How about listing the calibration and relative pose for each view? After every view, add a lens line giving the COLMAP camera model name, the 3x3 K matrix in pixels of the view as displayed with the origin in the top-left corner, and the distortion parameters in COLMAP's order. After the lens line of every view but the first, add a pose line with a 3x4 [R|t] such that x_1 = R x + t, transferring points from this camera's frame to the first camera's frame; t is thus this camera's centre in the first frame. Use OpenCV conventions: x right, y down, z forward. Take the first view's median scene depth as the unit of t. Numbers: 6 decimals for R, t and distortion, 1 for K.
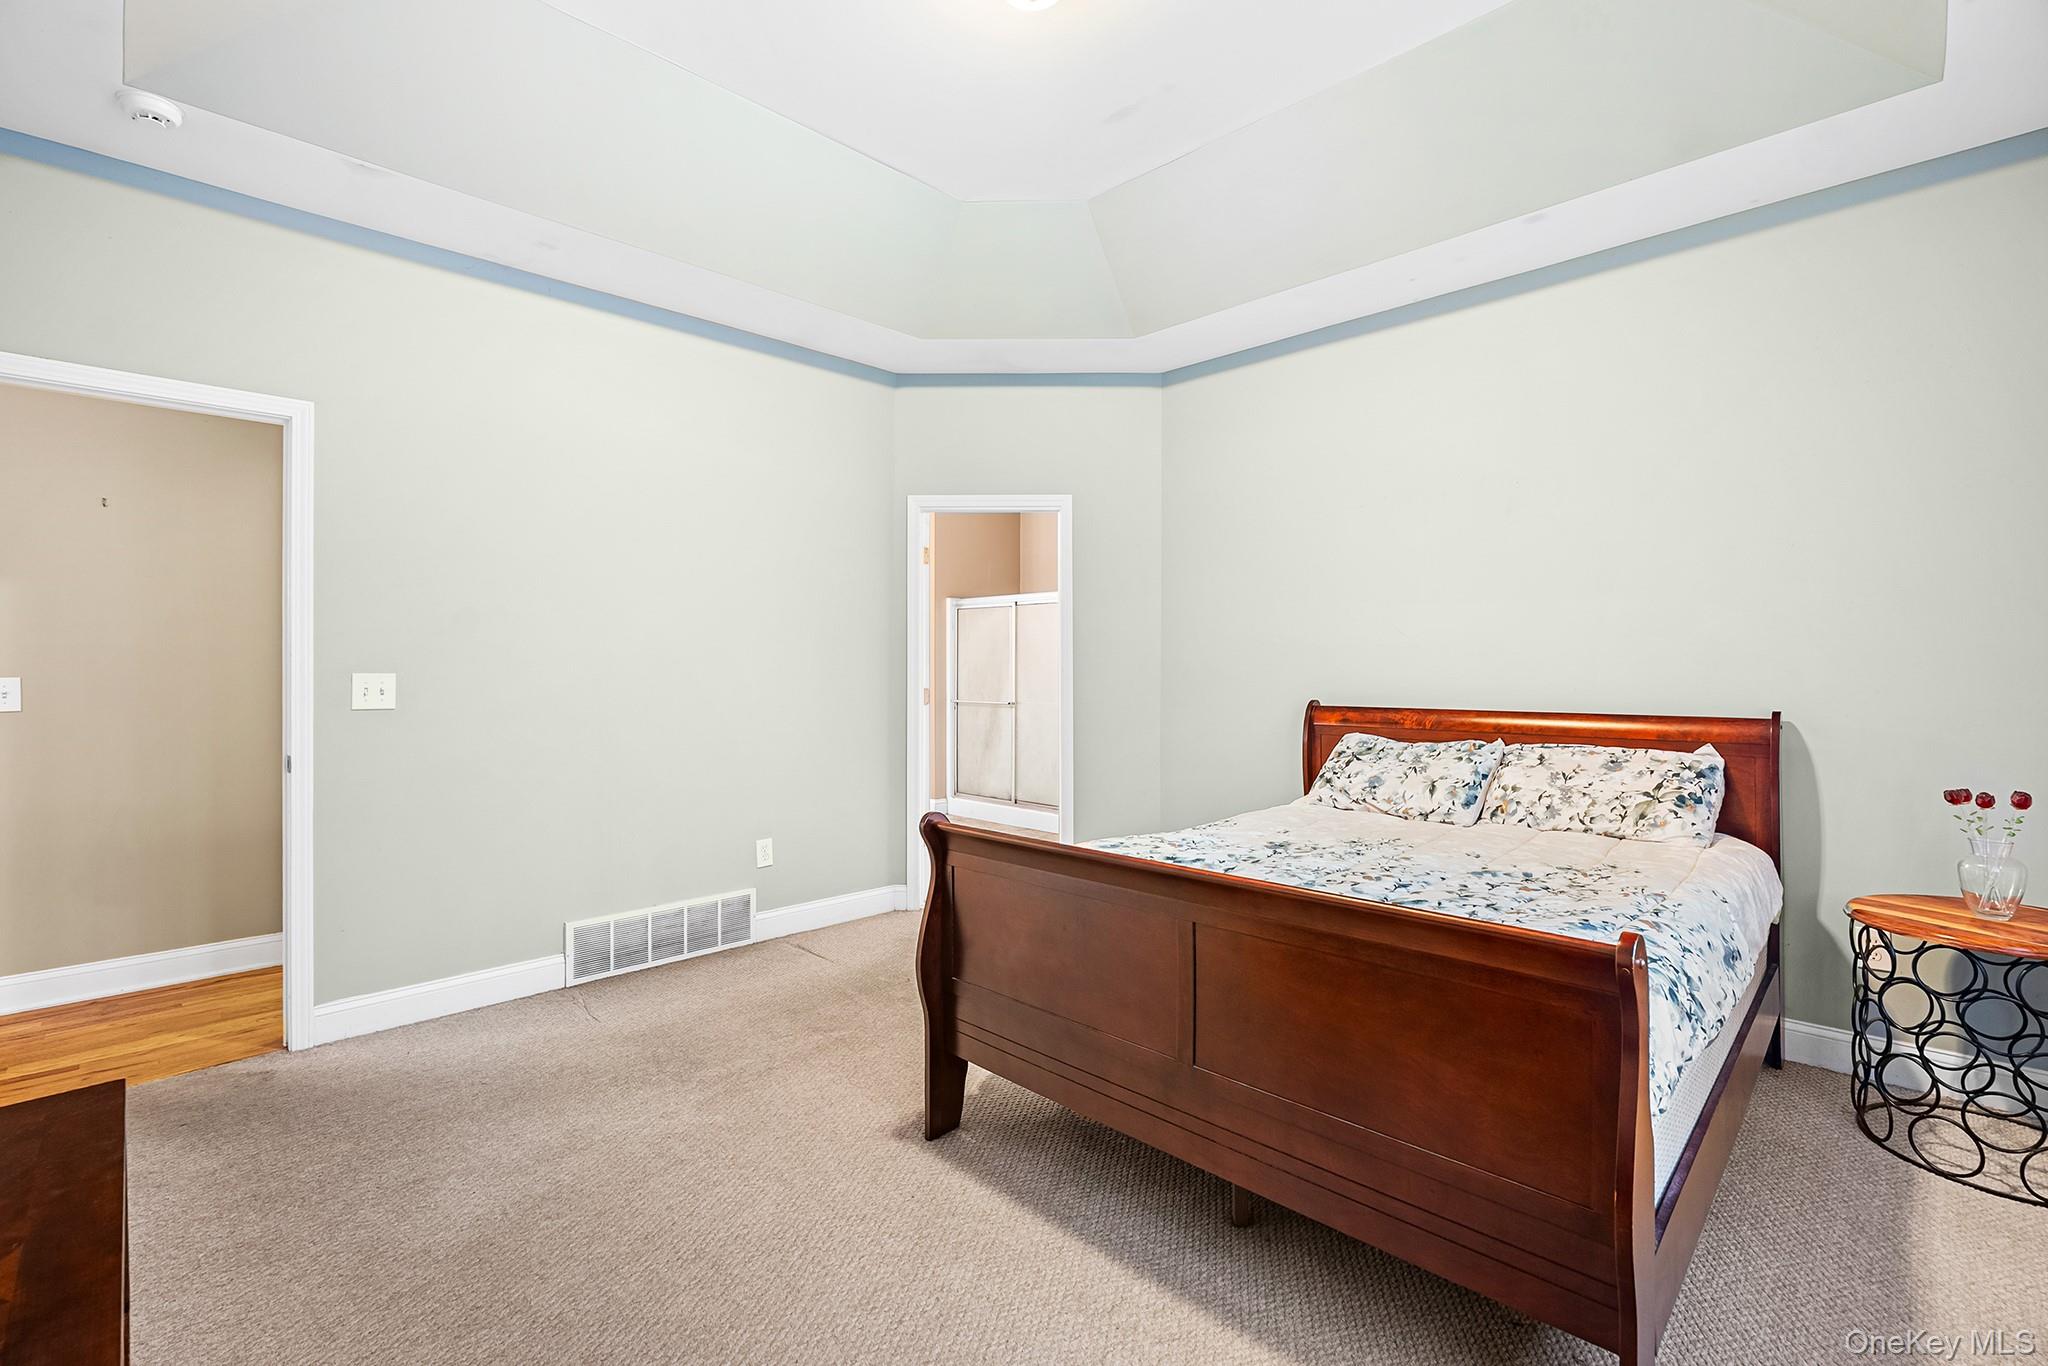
lens RADIAL K [[907.6, 0, 1020.3], [0, 907.6, 676.9], [0, 0, 1]] dist [-0.010598, 0.002163]
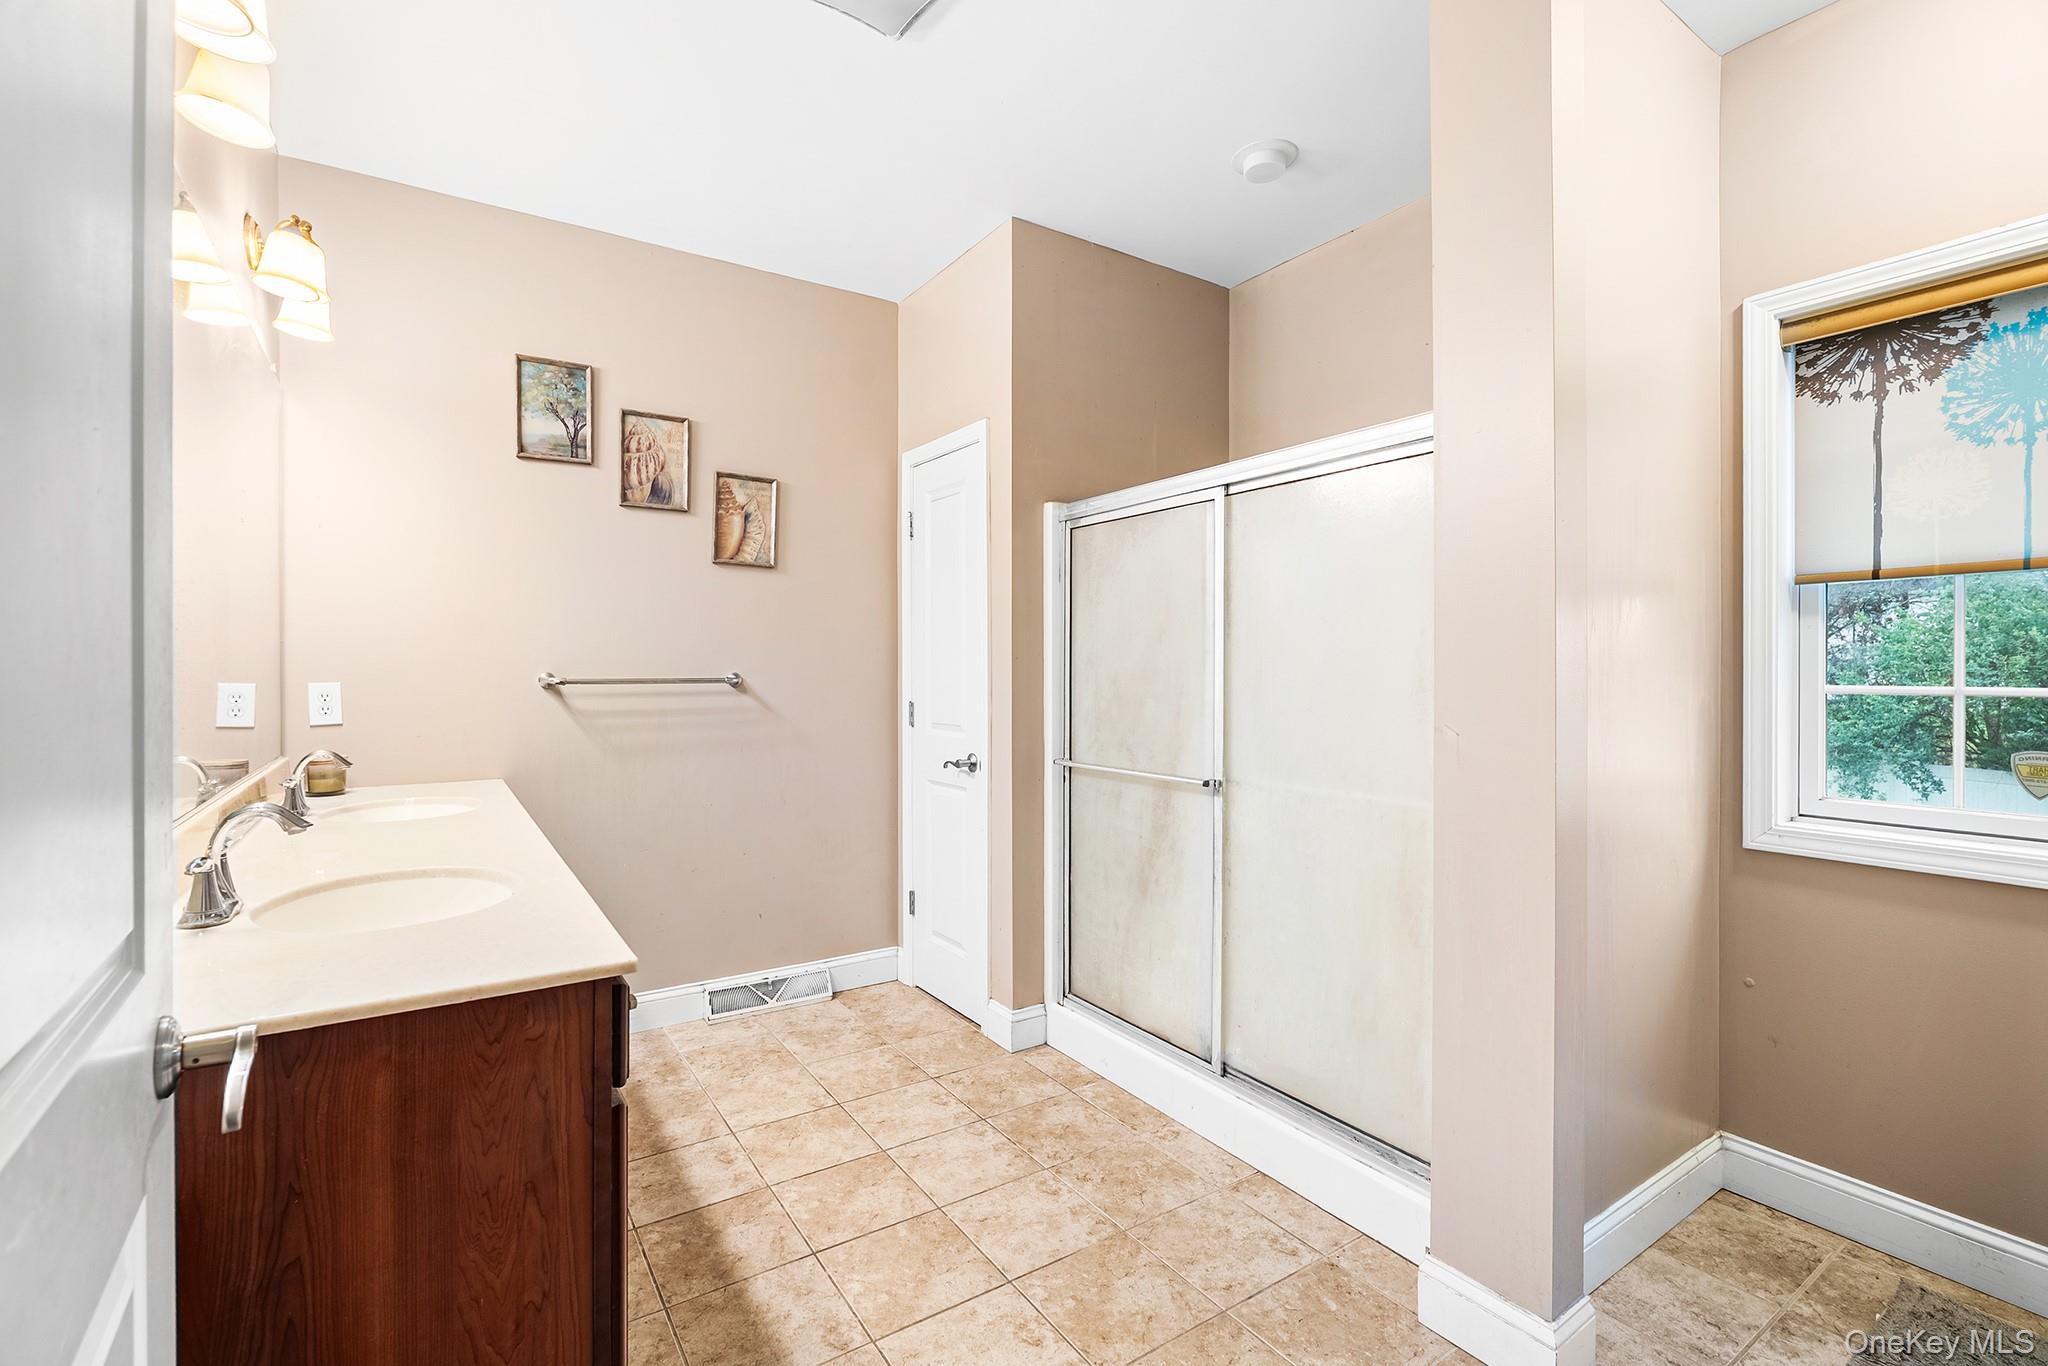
lens RADIAL K [[907.6, 0, 1021.0], [0, 907.6, 674.4], [0, 0, 1]] dist [-0.010598, 0.002163]
pose [[0.978013, 0.001262, -0.208541, -0.008542], [-0.003342, 0.999948, -0.009626, -0.007962], [0.208519, 0.010111, 0.977966, 0.627403]]
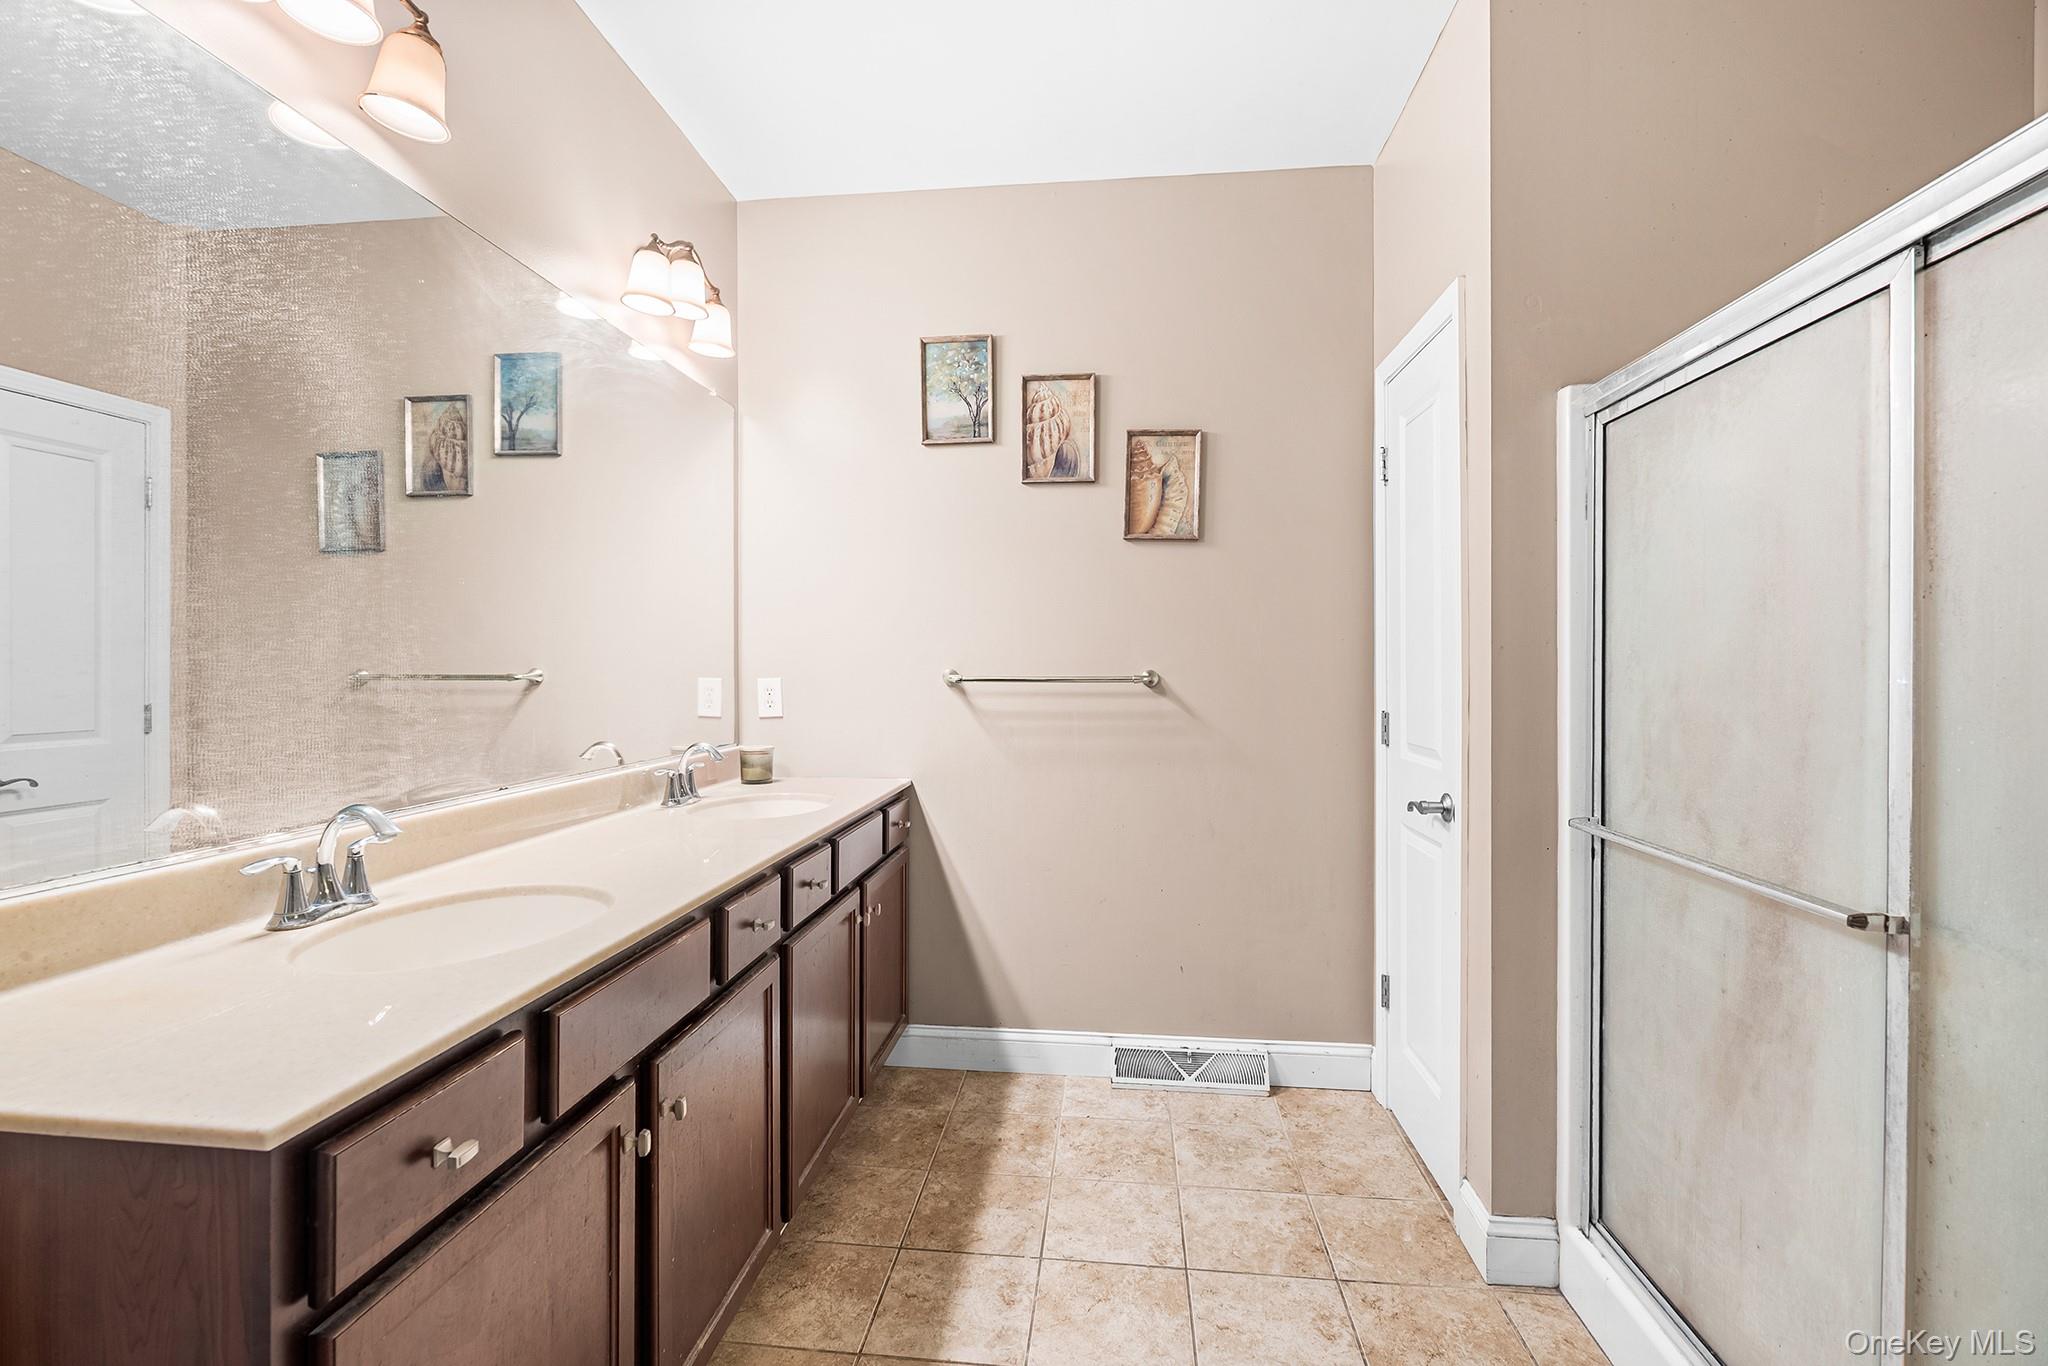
lens RADIAL K [[907.6, 0, 1023.7], [0, 907.6, 668.7], [0, 0, 1]] dist [-0.010598, 0.002163]
pose [[0.620124, 0.003146, -0.784497, 0.019188], [-0.013526, 0.999886, -0.006682, -0.010008], [0.784387, 0.014755, 0.620096, 0.764651]]
